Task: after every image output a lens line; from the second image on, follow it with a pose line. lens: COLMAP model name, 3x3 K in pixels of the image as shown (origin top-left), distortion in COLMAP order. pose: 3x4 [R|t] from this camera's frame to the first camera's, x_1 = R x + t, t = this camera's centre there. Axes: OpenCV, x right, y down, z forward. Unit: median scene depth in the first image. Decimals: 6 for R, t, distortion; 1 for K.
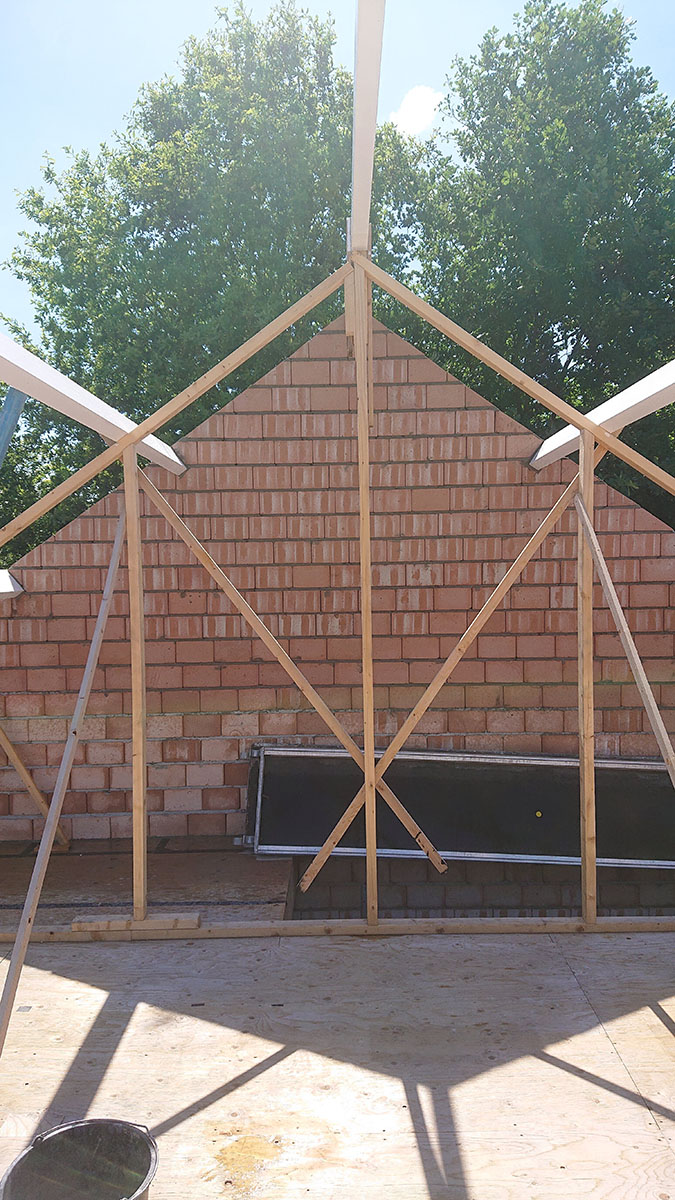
lens RADIAL K [[806.2, 0, 332.9], [0, 806.2, 602.4], [0, 0, 1]] dist [0.108099, -0.012465]
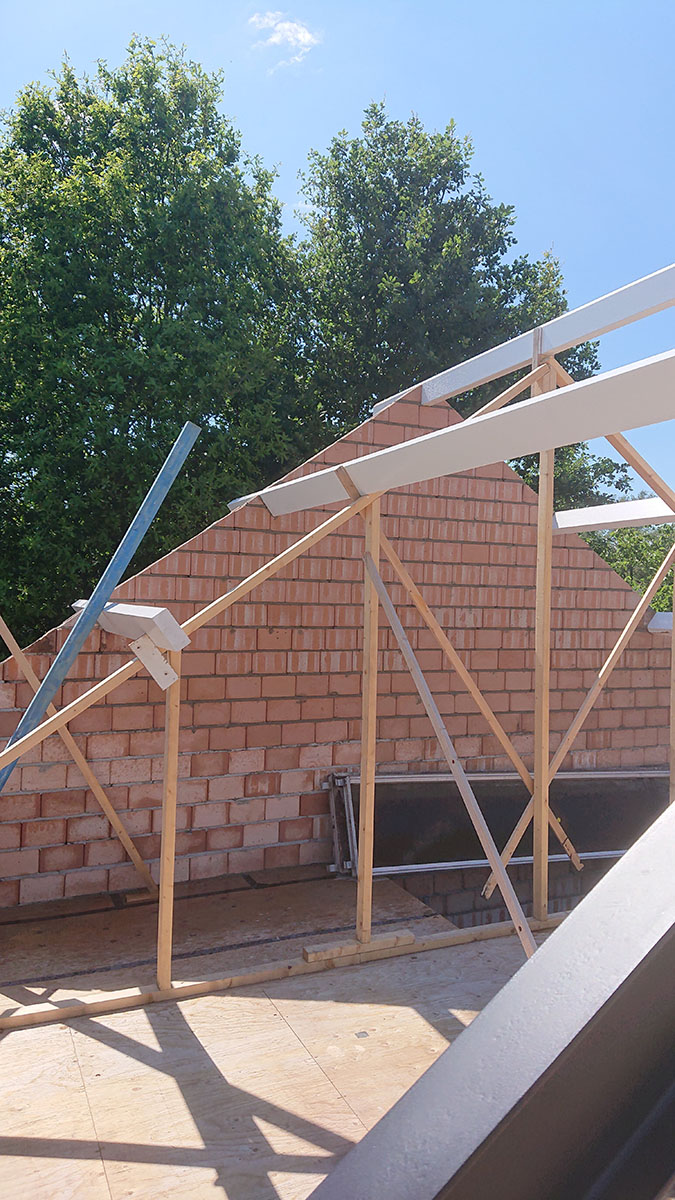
lens RADIAL K [[806.2, 0, 305.1], [0, 806.2, 602.2], [0, 0, 1]] dist [0.108099, -0.012465]
pose [[0.902955, 0.034331, 0.428362, -0.591227], [-0.015254, 0.998736, -0.047890, 0.002557], [-0.429465, 0.036708, 0.902337, 0.054471]]
